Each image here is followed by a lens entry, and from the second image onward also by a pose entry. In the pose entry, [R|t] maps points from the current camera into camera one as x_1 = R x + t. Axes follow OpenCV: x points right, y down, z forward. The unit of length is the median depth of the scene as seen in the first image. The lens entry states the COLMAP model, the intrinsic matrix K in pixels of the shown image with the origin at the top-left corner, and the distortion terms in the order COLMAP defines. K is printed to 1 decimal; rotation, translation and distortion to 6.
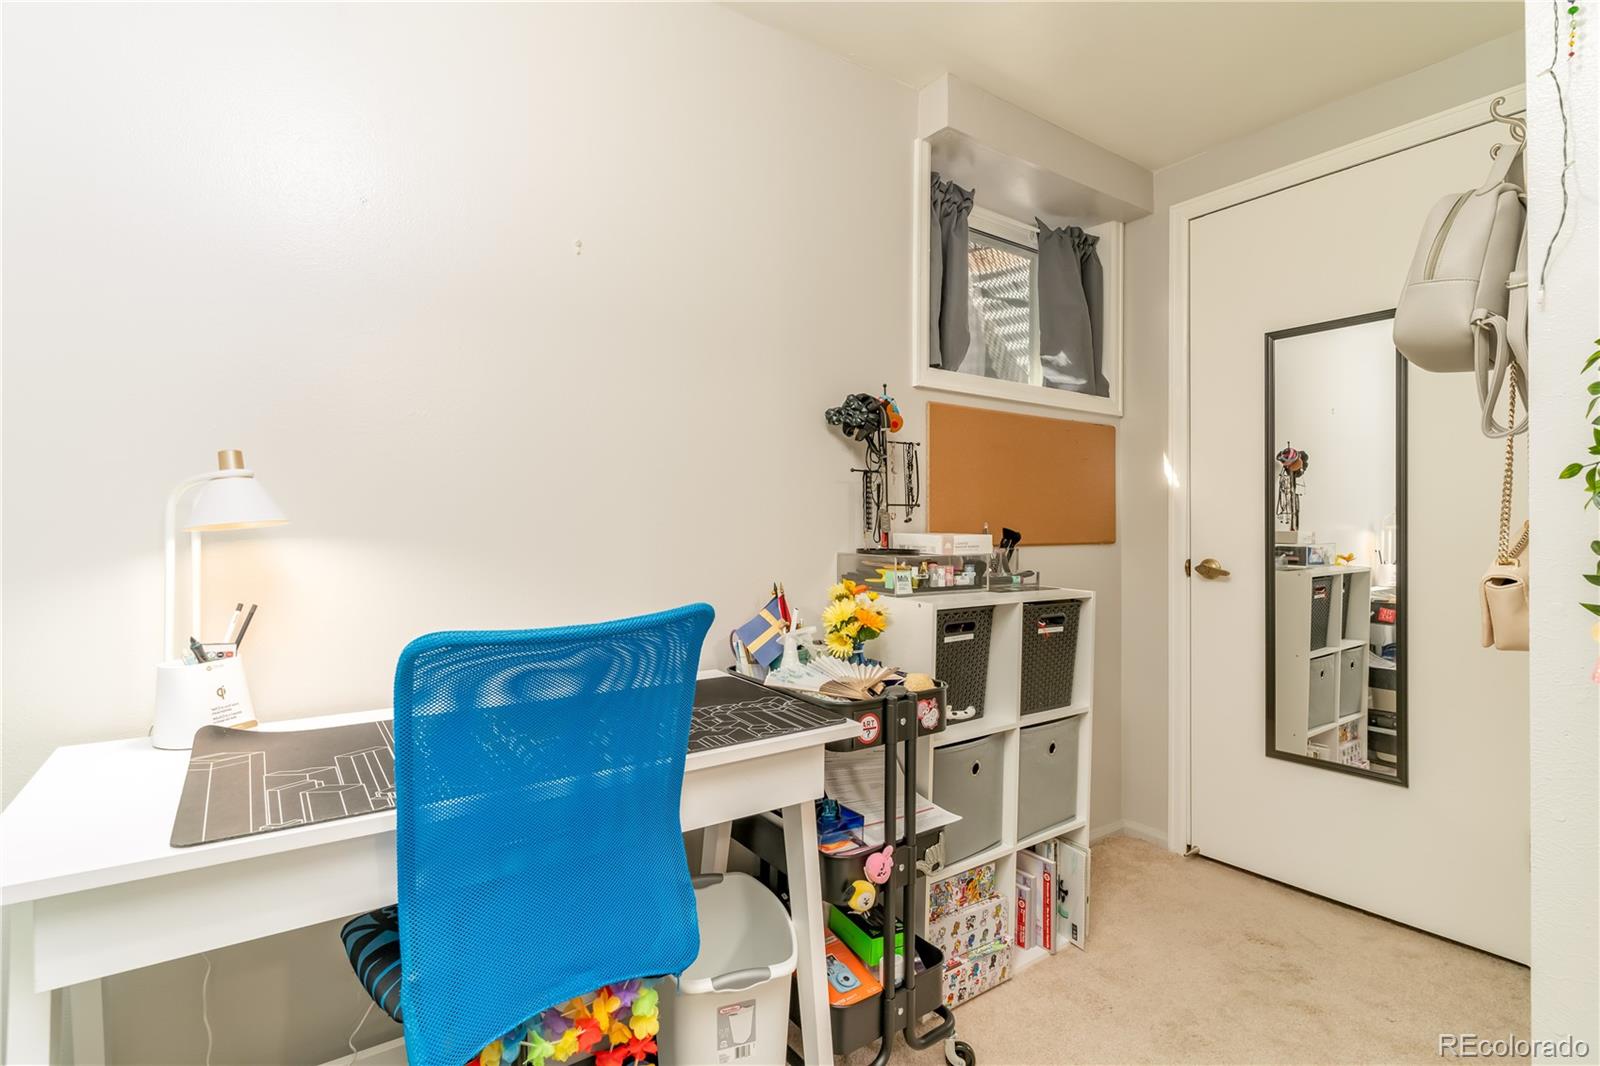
lens RADIAL K [[769.0, 0, 796.6], [0, 769.0, 526.7], [0, 0, 1]] dist [0.000512, 0.000186]
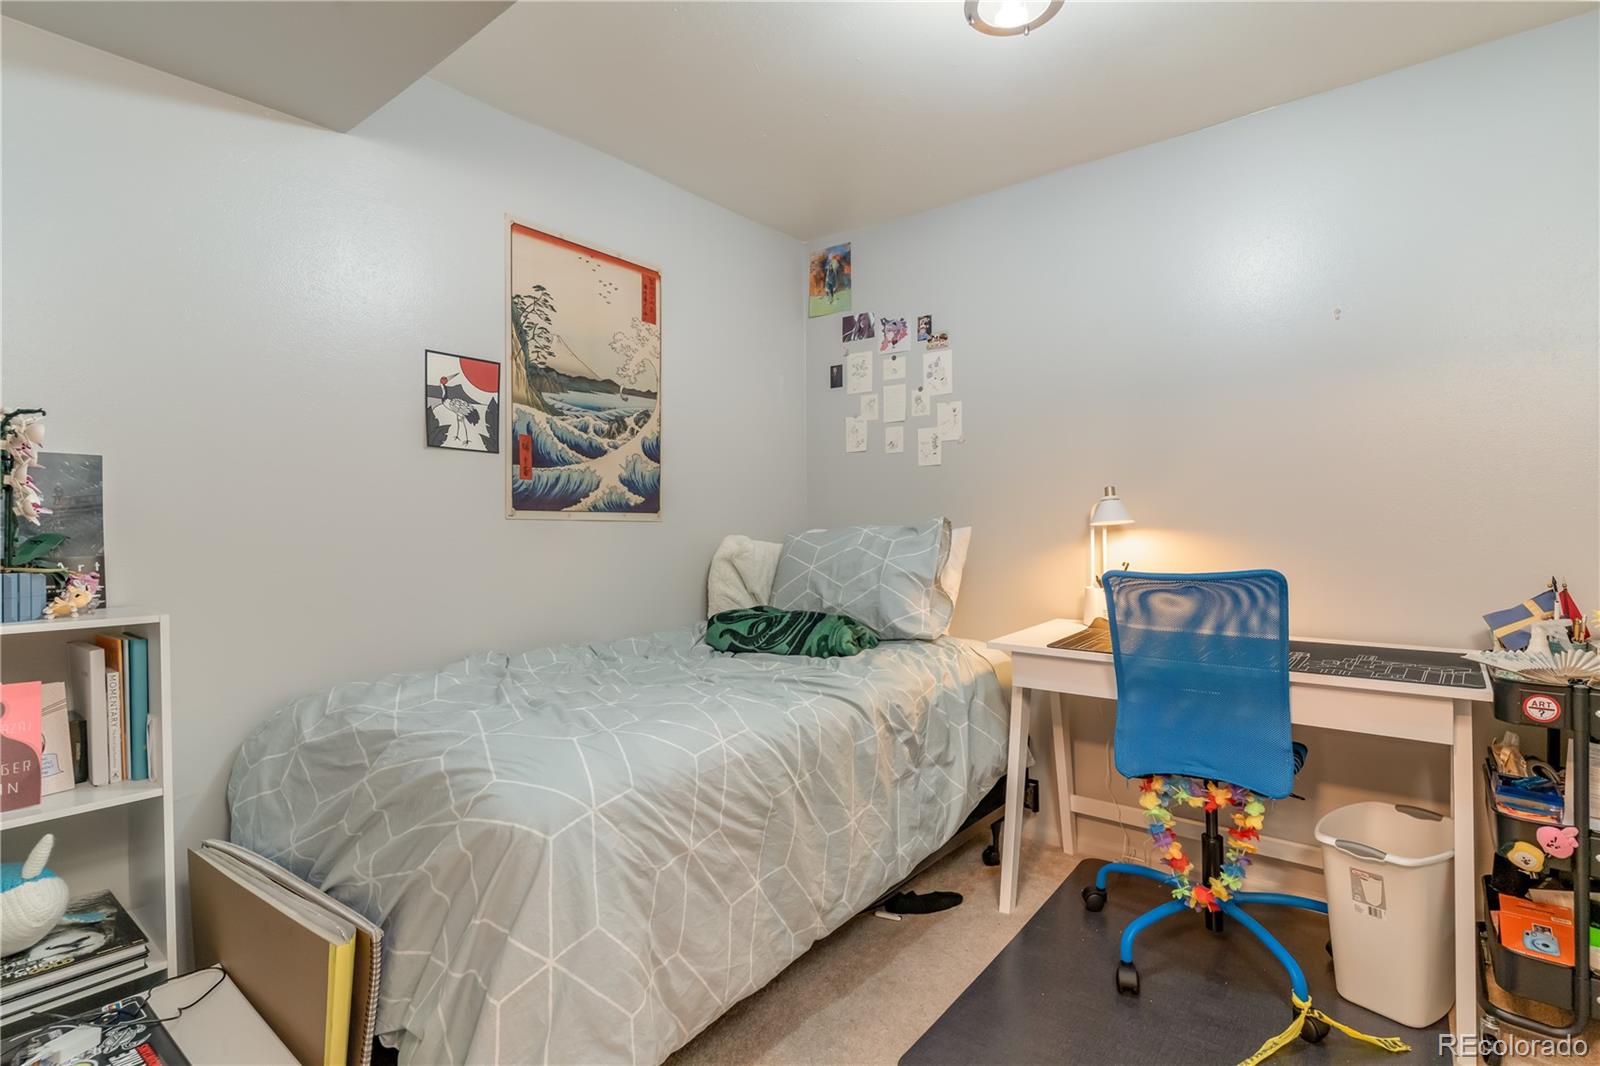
lens RADIAL K [[769.0, 0, 796.6], [0, 769.0, 526.7], [0, 0, 1]] dist [0.000512, 0.000186]
pose [[0.276141, -0.000385, -0.961117, 0.979446], [0.006862, 0.999975, 0.001570, -0.002063], [0.961093, -0.007029, 0.276136, -0.352298]]
